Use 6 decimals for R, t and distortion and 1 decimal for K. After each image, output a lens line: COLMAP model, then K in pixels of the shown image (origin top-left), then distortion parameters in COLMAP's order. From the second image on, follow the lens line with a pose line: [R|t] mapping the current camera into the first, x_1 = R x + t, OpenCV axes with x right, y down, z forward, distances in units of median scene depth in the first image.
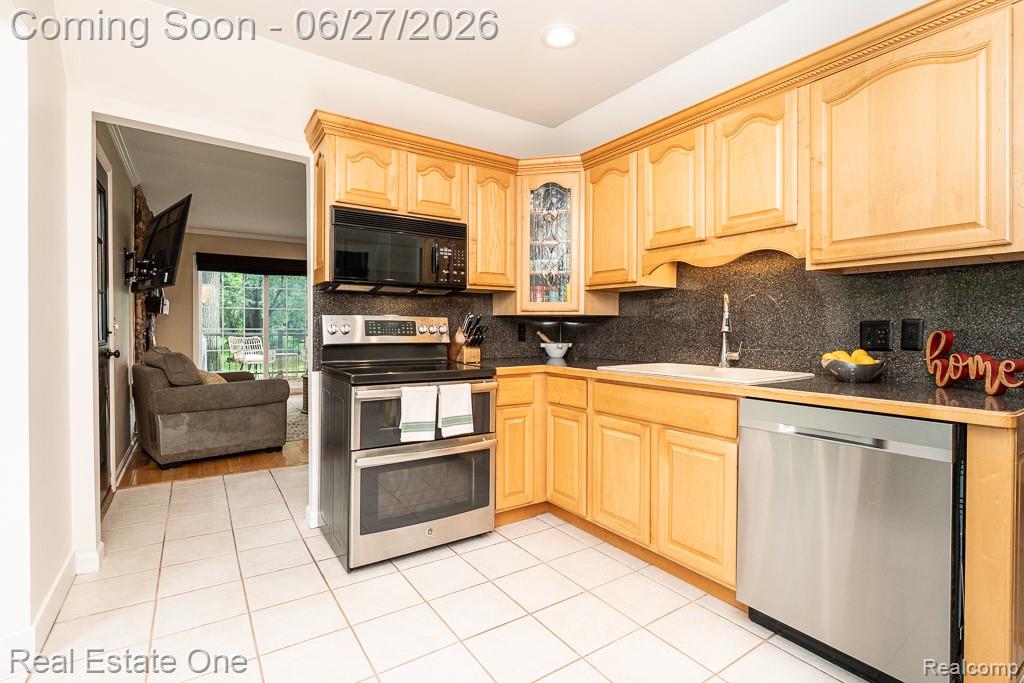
lens RADIAL K [[482.7, 0, 511.9], [0, 482.7, 322.3], [0, 0, 1]] dist [-0.000475, -0.000107]
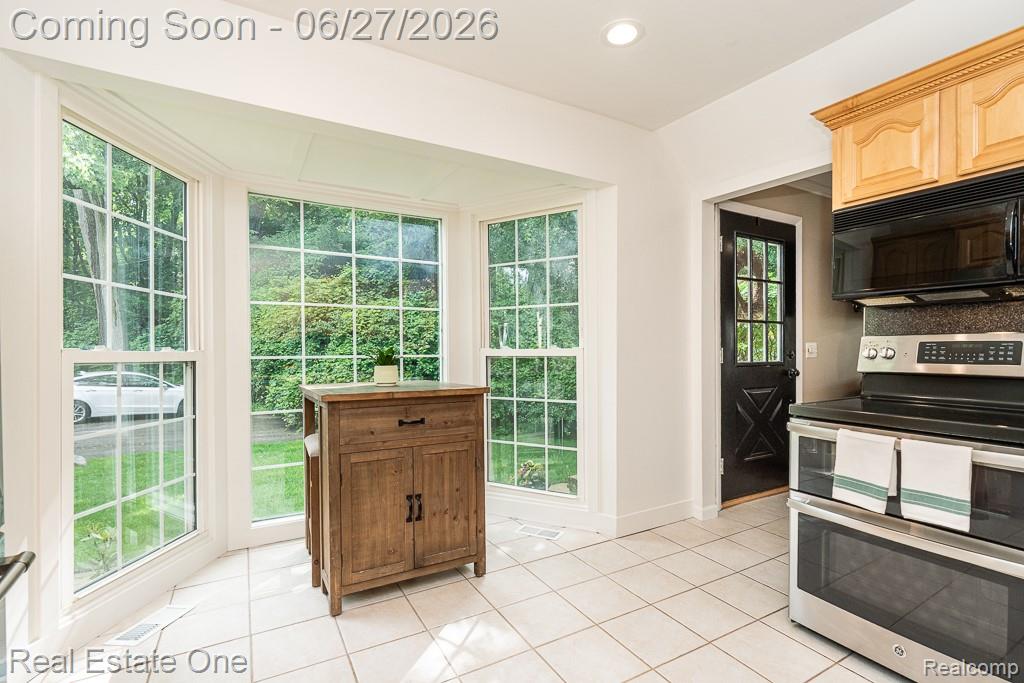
lens RADIAL K [[471.5, 0, 512.0], [0, 471.5, 341.5], [0, 0, 1]] dist [-0.000238, -0.000074]
pose [[-0.073273, -0.017089, -0.997166, 0.528656], [0.007550, 0.999815, -0.017689, 0.004006], [0.997283, -0.008825, -0.073130, 0.494244]]
